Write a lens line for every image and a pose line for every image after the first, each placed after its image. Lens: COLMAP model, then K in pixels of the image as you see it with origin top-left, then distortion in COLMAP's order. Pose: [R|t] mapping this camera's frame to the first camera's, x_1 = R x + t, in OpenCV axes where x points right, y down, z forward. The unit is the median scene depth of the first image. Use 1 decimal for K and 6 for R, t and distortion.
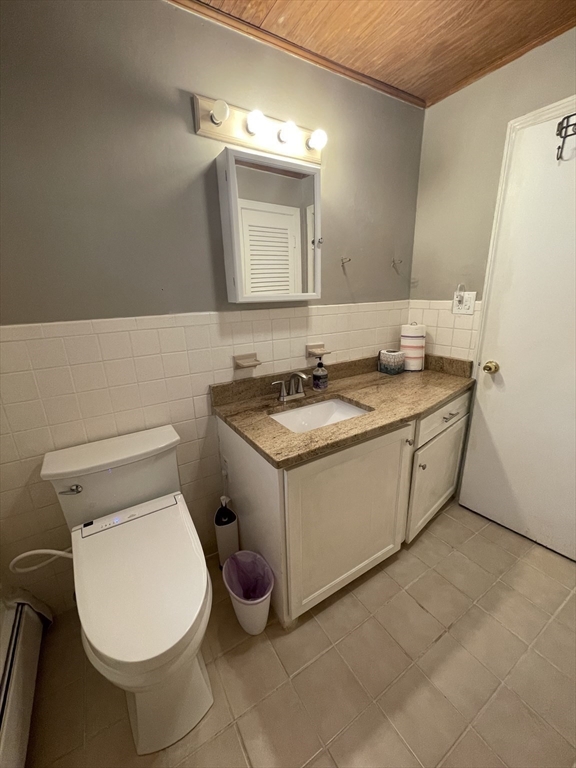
lens RADIAL K [[311.4, 0, 287.9], [0, 311.4, 384.0], [0, 0, 1]] dist [0.000879, -0.000912]
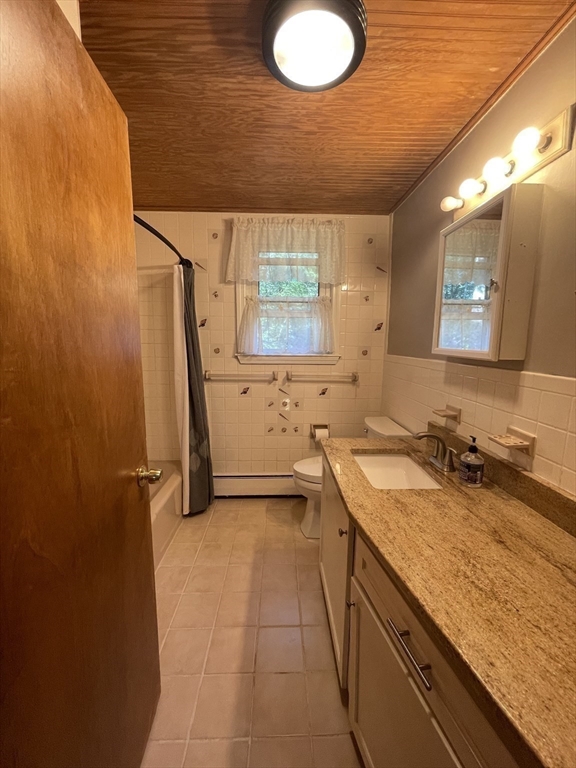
lens RADIAL K [[311.4, 0, 286.8], [0, 311.4, 383.9], [0, 0, 1]] dist [0.000879, -0.000912]
pose [[-0.510950, 0.138485, -0.848382, 0.922992], [-0.245157, 0.922474, 0.298228, -0.313235], [0.823910, 0.360366, -0.437387, 0.929980]]
